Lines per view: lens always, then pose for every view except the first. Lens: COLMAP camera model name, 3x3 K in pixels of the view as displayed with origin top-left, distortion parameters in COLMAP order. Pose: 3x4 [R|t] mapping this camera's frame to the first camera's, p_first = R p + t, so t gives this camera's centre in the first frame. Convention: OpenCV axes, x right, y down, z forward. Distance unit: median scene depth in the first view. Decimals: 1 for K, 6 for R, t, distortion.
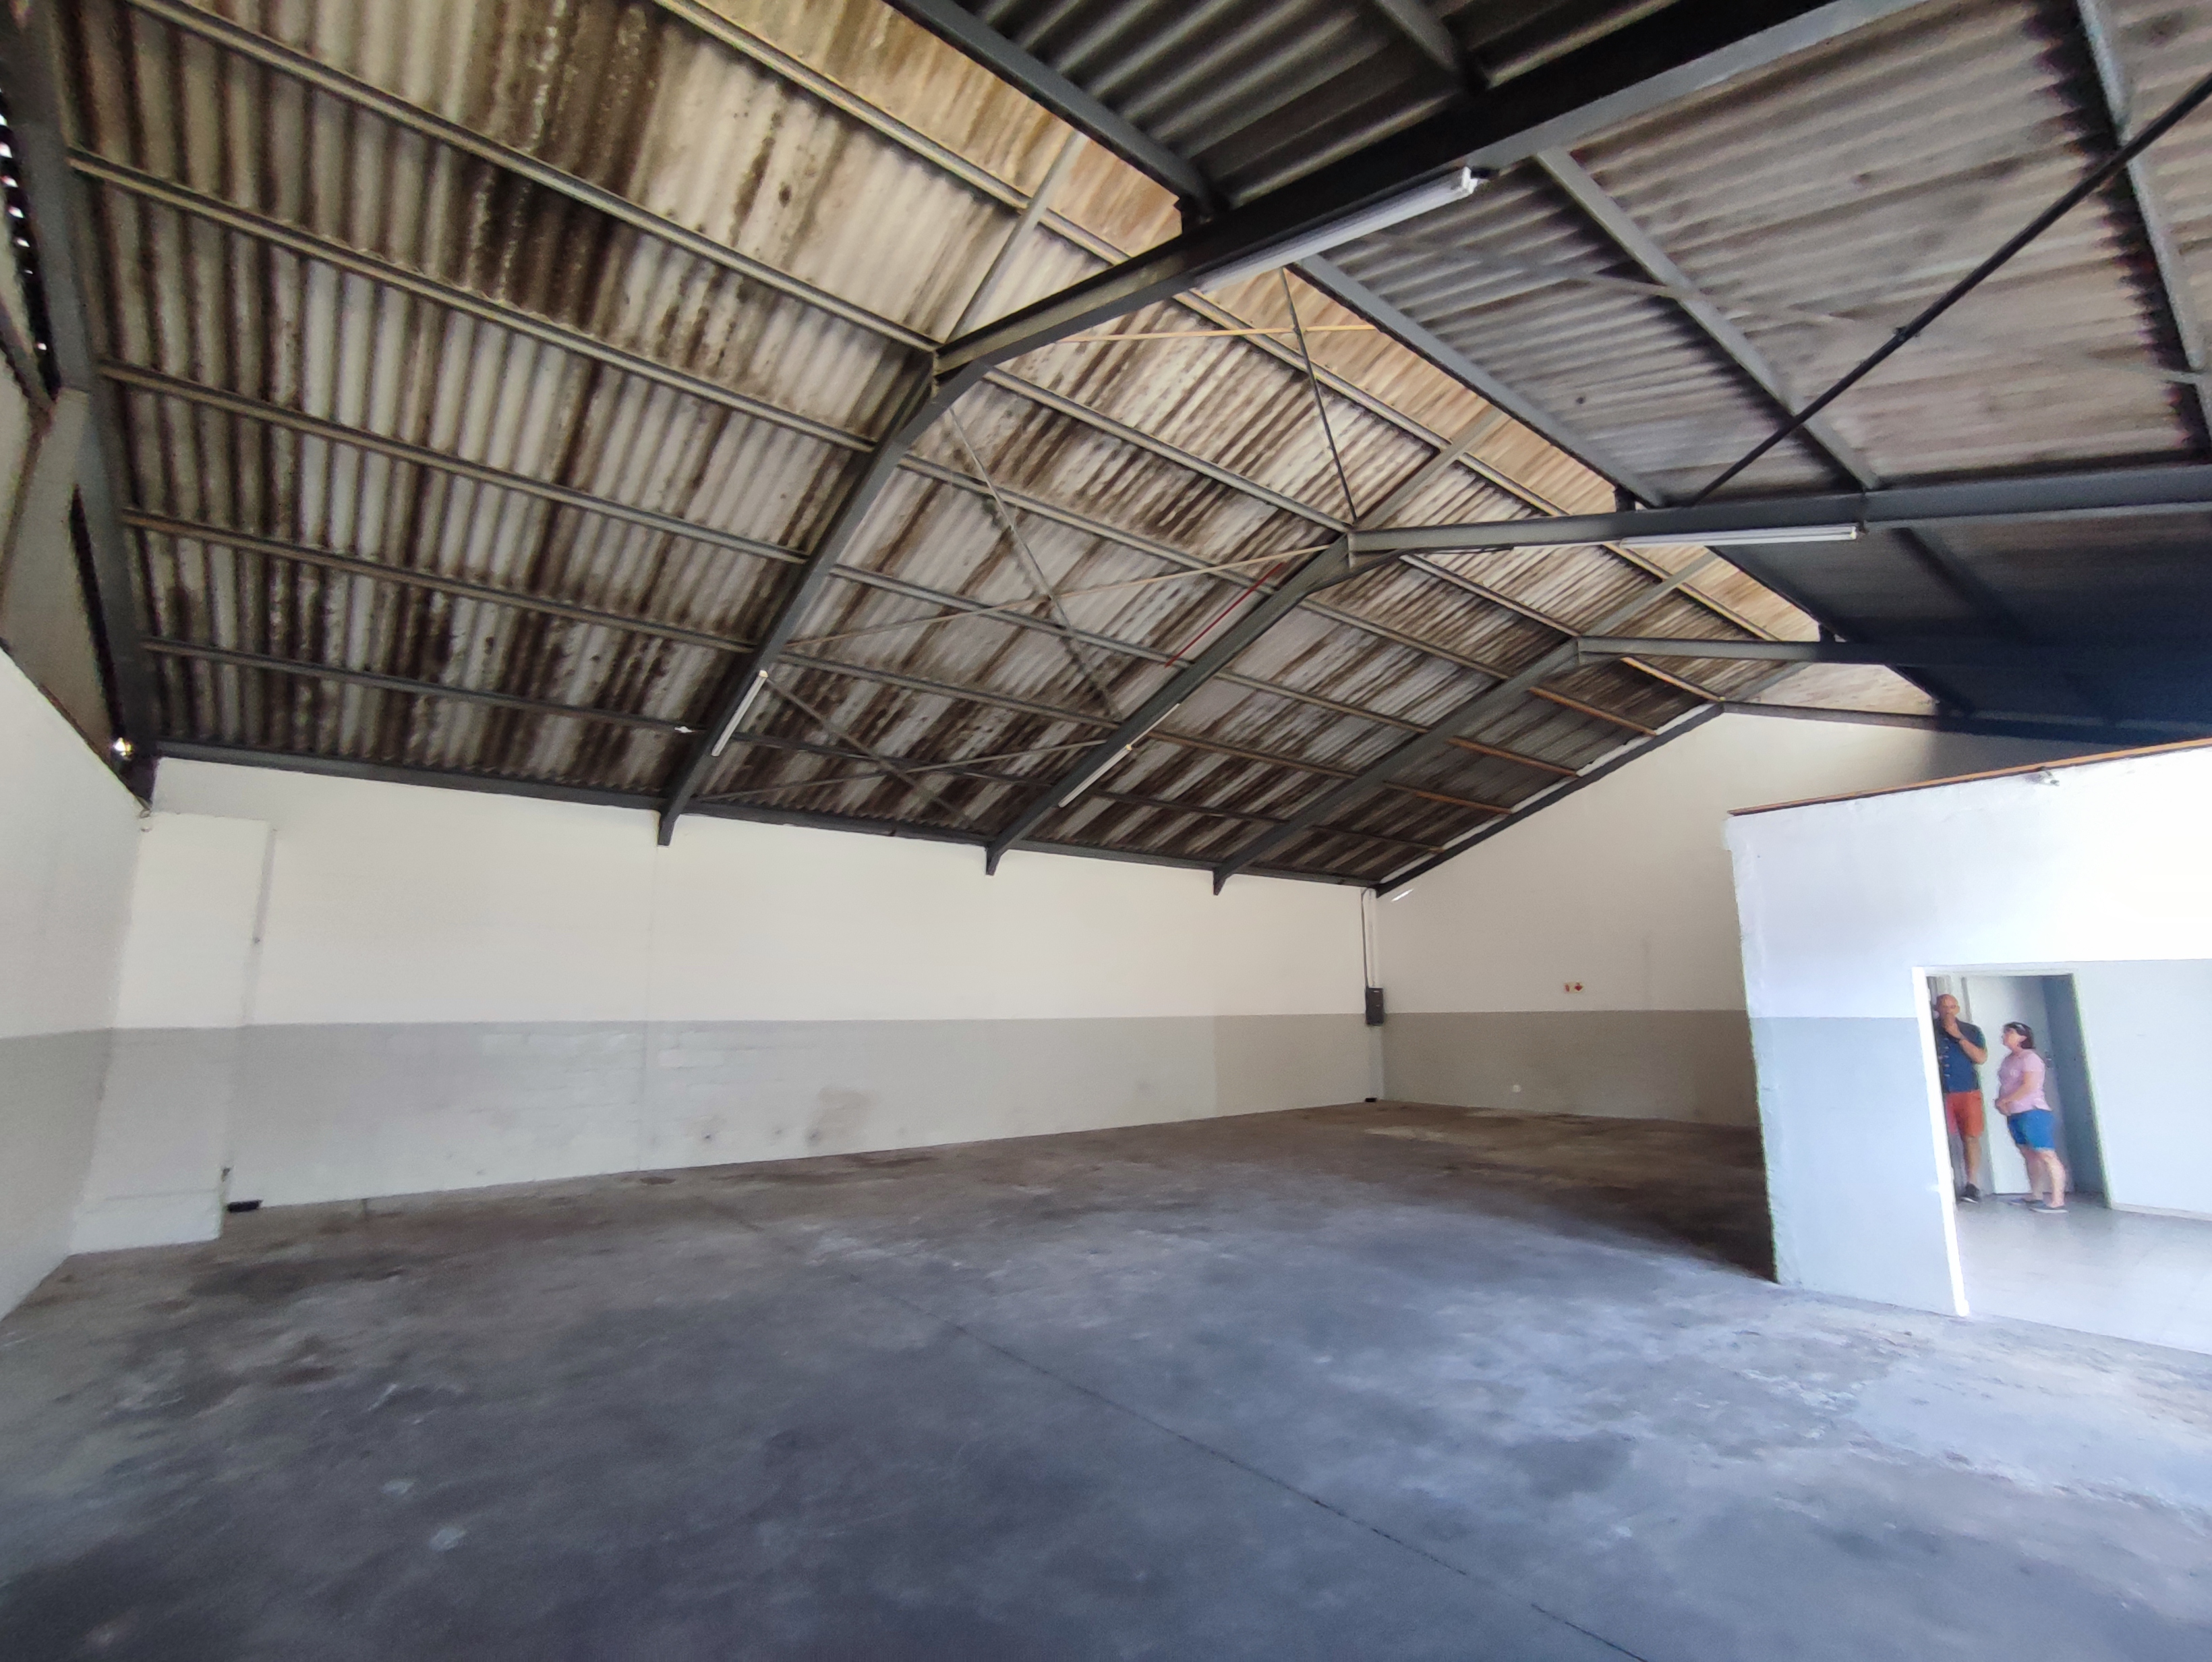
lens RADIAL K [[1012.1, 0, 1115.8], [0, 1012.1, 854.6], [0, 0, 1]] dist [-0.029965, 0.015514]
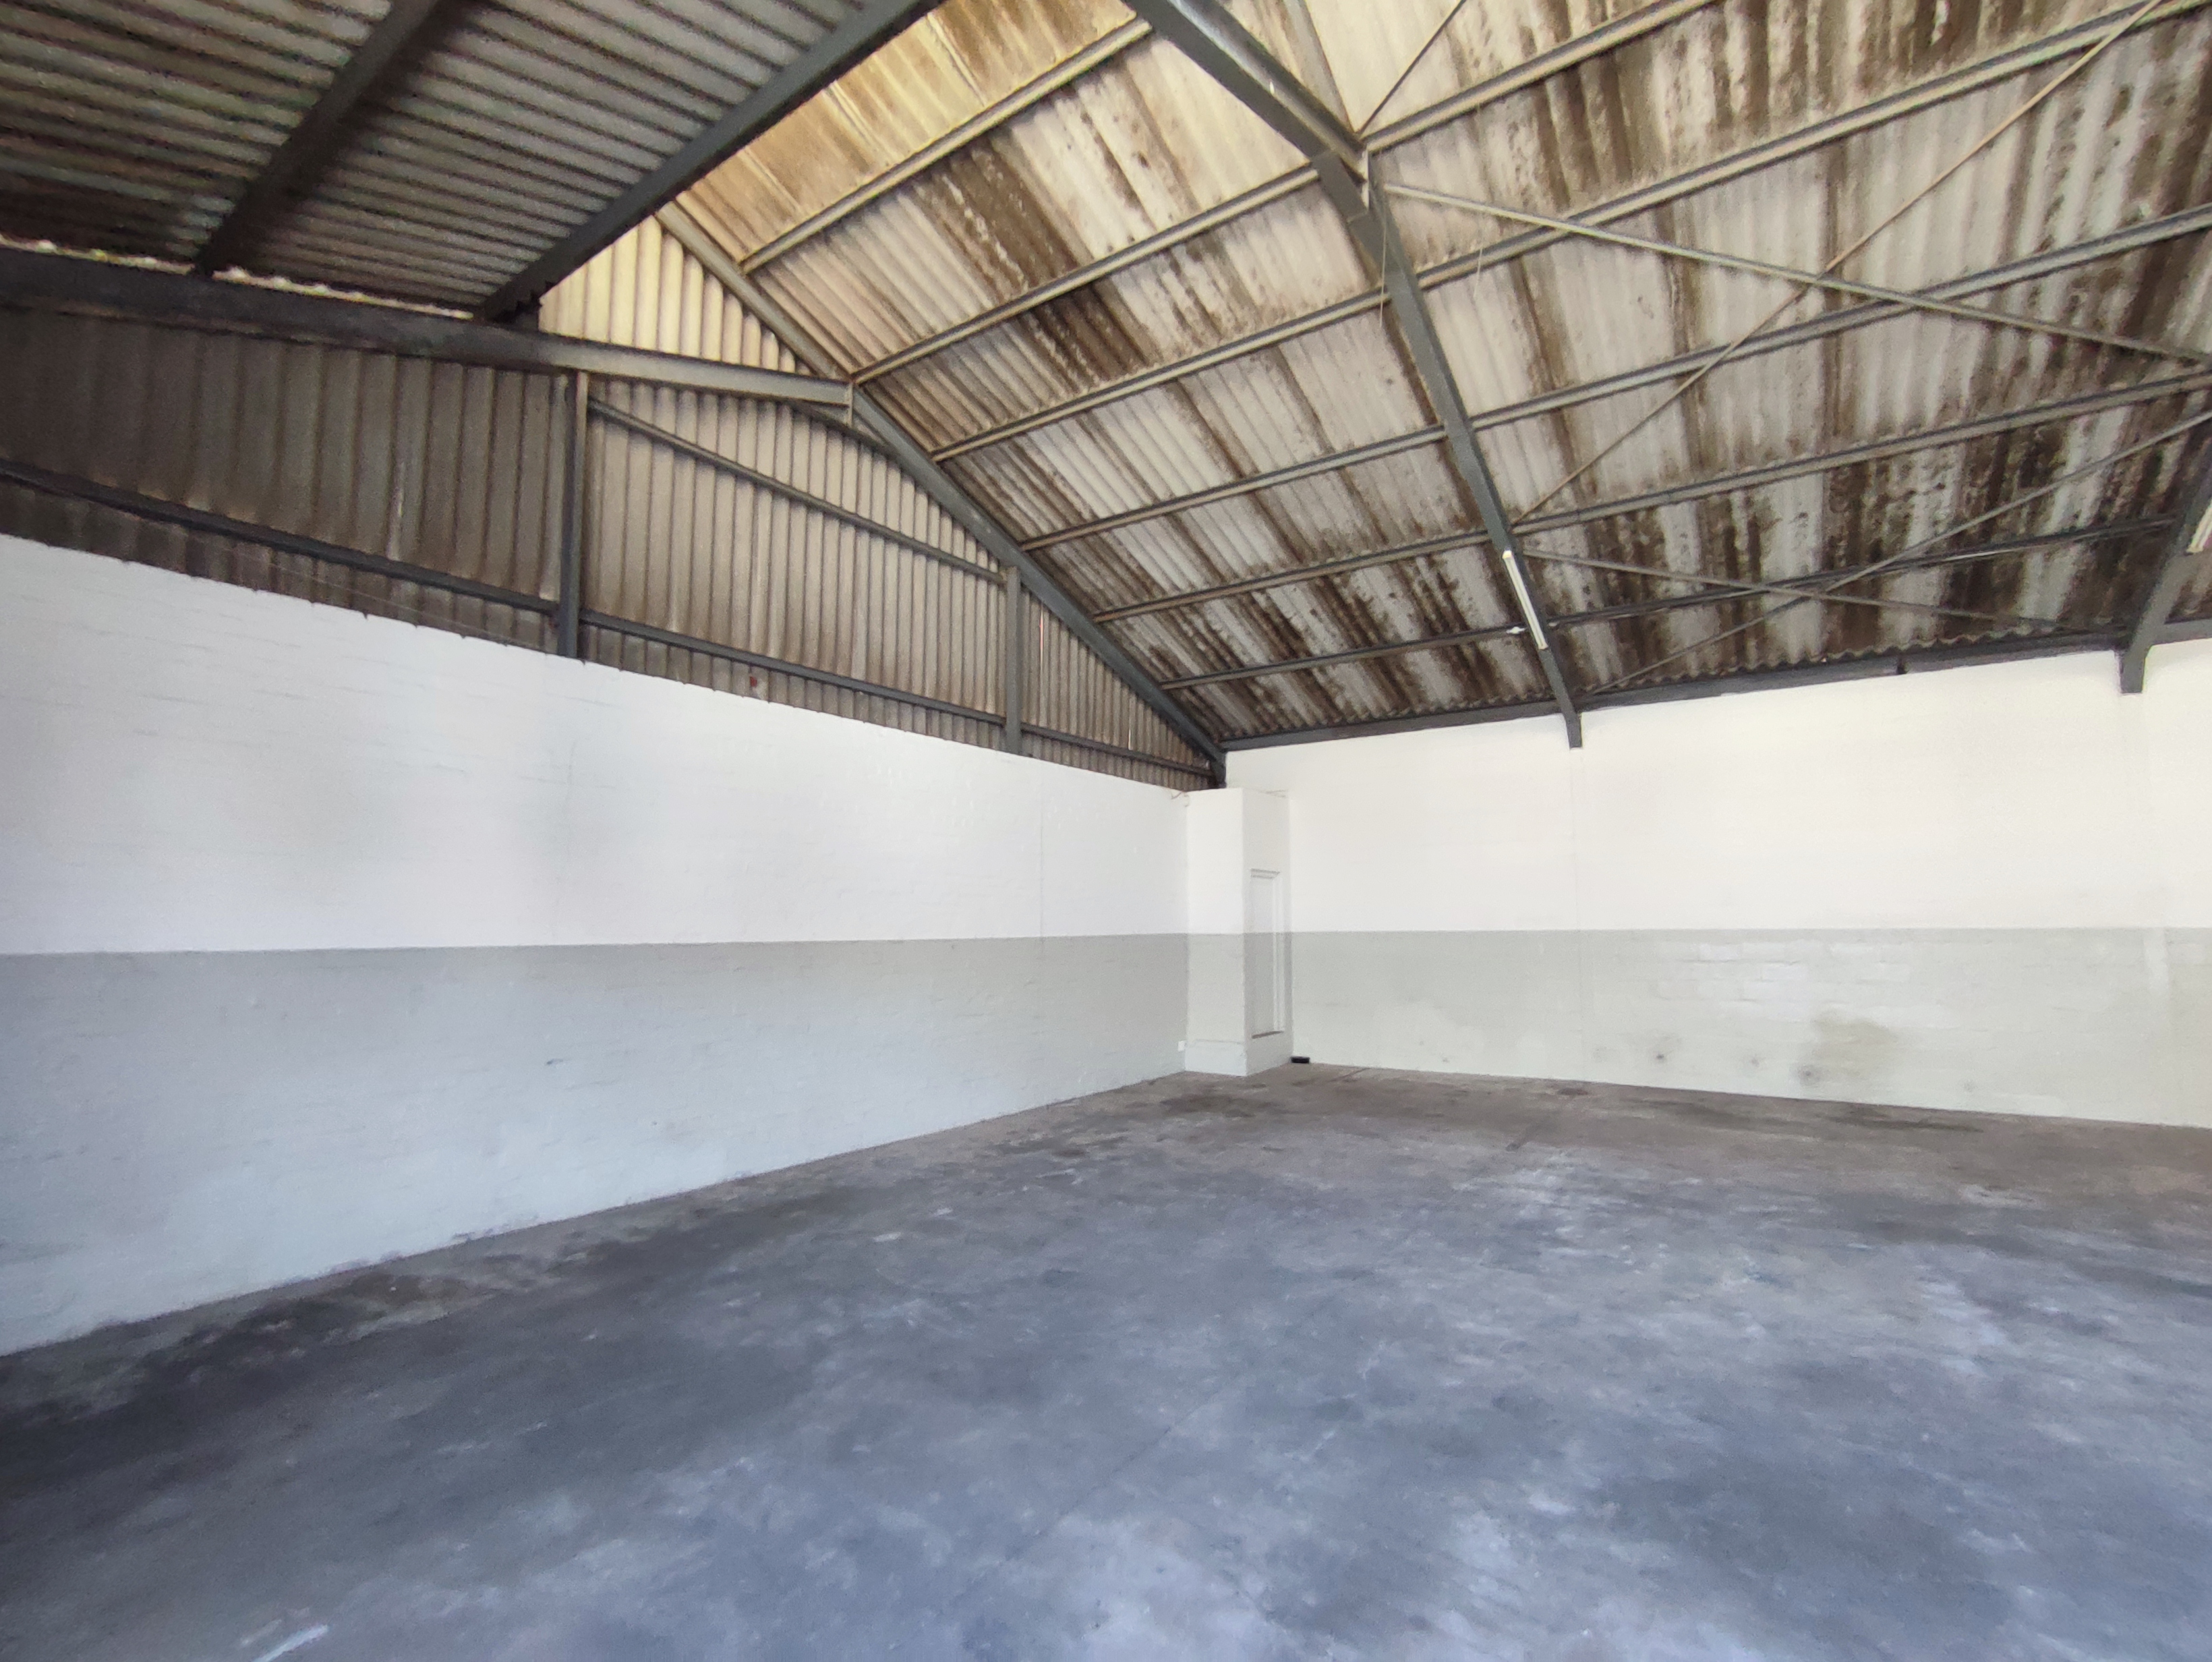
lens RADIAL K [[1012.1, 0, 1101.6], [0, 1012.1, 862.0], [0, 0, 1]] dist [-0.029965, 0.015514]
pose [[0.283446, -0.051244, -0.957618, 0.293135], [0.153150, 0.988174, -0.007548, 0.032518], [0.946680, -0.144519, 0.287942, 0.258376]]
